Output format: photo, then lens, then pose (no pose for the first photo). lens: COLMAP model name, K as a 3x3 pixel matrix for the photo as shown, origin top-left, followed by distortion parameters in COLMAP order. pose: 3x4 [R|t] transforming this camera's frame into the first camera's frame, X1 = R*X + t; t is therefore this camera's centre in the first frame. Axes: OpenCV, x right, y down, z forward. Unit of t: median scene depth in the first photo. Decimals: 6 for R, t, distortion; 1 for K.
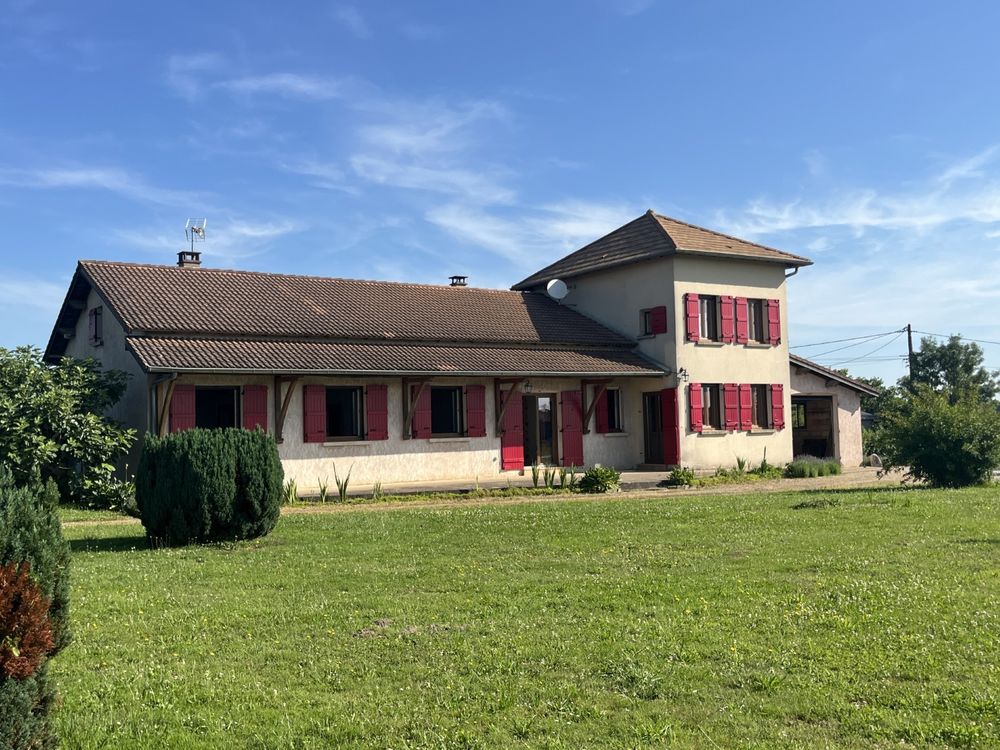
lens RADIAL K [[1010.3, 0, 500.0], [0, 1010.3, 375.0], [0, 0, 1]] dist [0.052737, -0.001142]
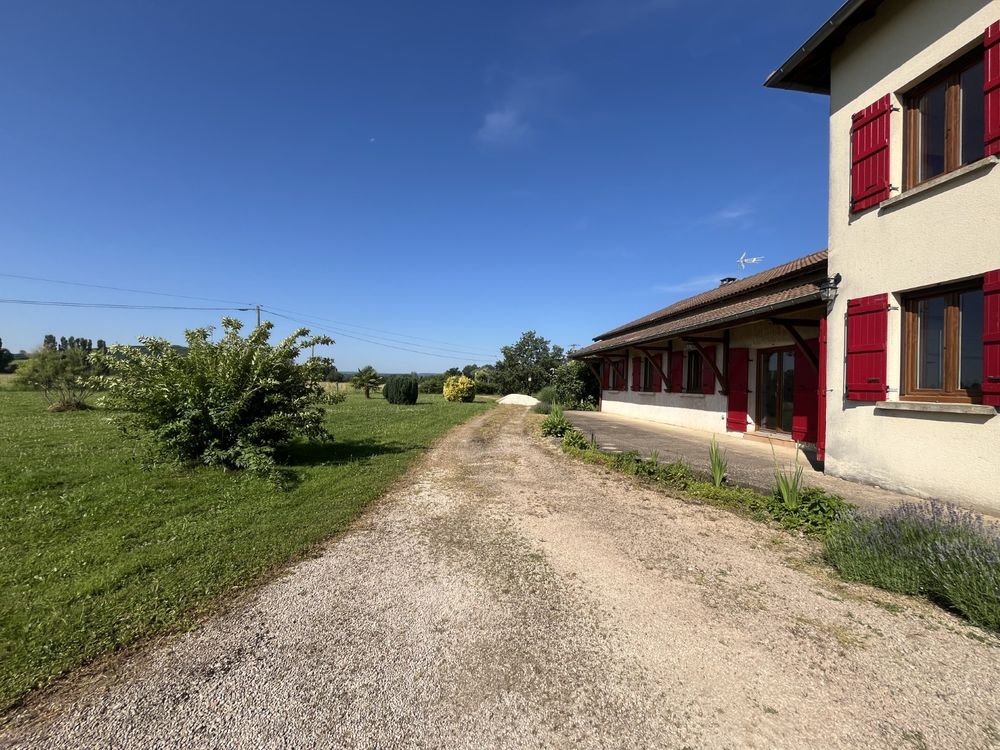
lens RADIAL K [[399.6, 0, 500.0], [0, 399.6, 375.0], [0, 0, 1]] dist [-0.000985, -0.000182]
pose [[-0.478911, -0.022695, -0.877570, 0.433997], [0.012258, 0.999395, -0.032535, 0.048498], [0.877778, -0.026339, -0.478343, 0.947049]]
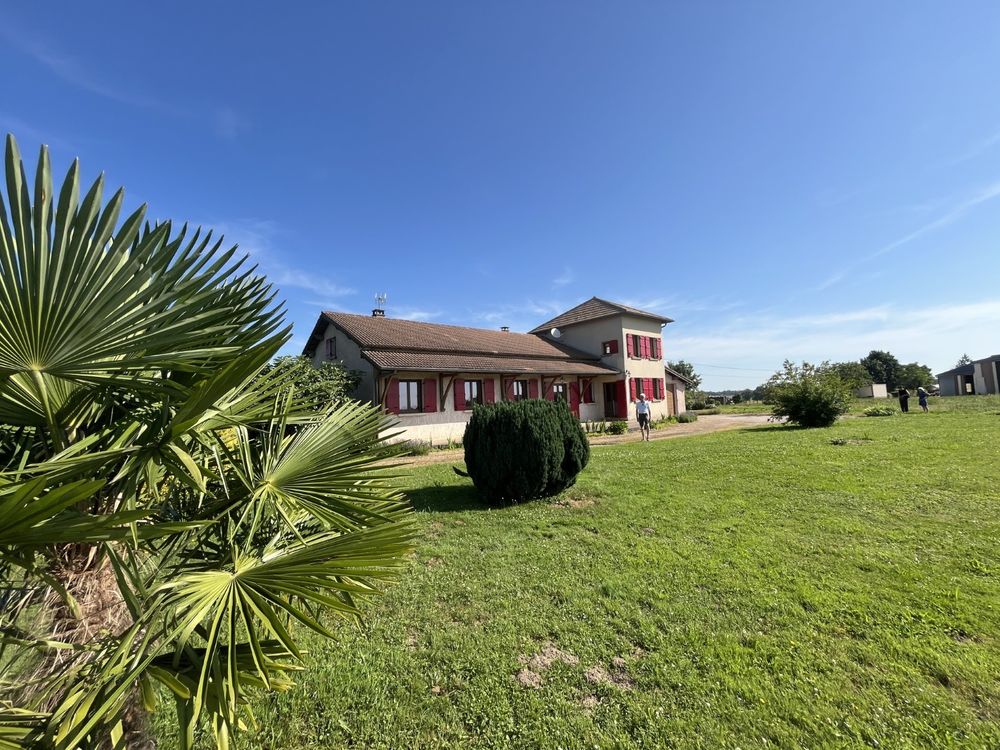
lens RADIAL K [[399.6, 0, 500.0], [0, 399.6, 375.0], [0, 0, 1]] dist [-0.000985, -0.000182]
pose [[0.993079, -0.011135, 0.116922, -0.165445], [0.013416, 0.999734, -0.018738, 0.014590], [-0.116683, 0.020177, 0.992964, 0.239373]]
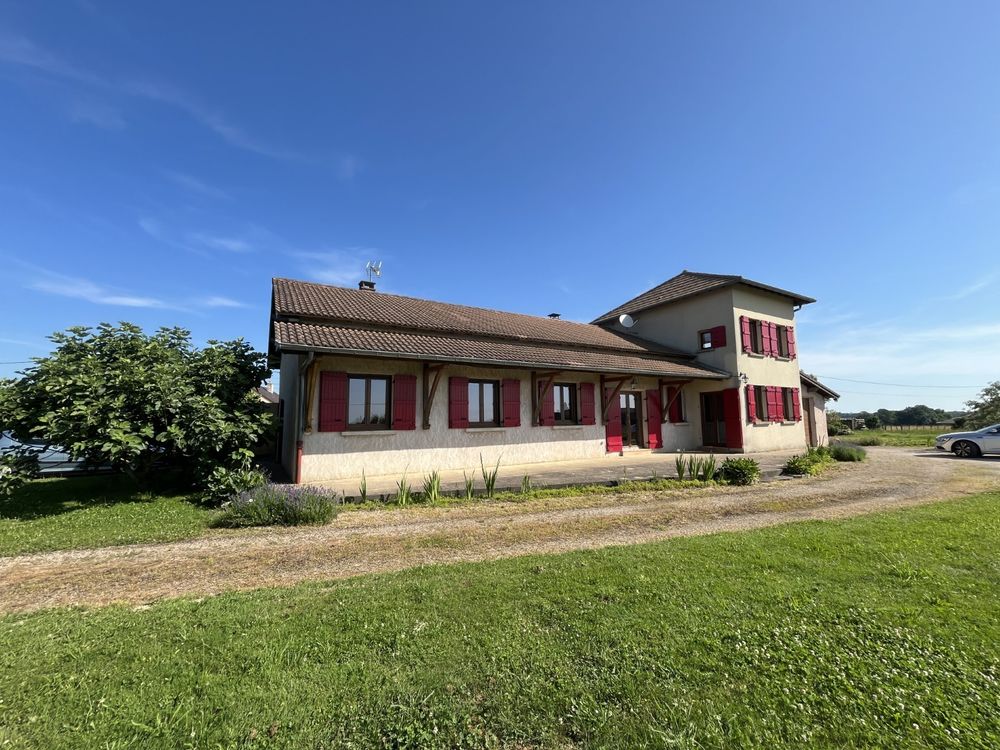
lens RADIAL K [[399.6, 0, 500.0], [0, 399.6, 375.0], [0, 0, 1]] dist [-0.000985, -0.000182]
pose [[0.997692, 0.005358, -0.067694, -0.091541], [-0.009146, 0.998402, -0.055764, 0.027201], [0.067287, 0.056254, 0.996147, 0.476774]]
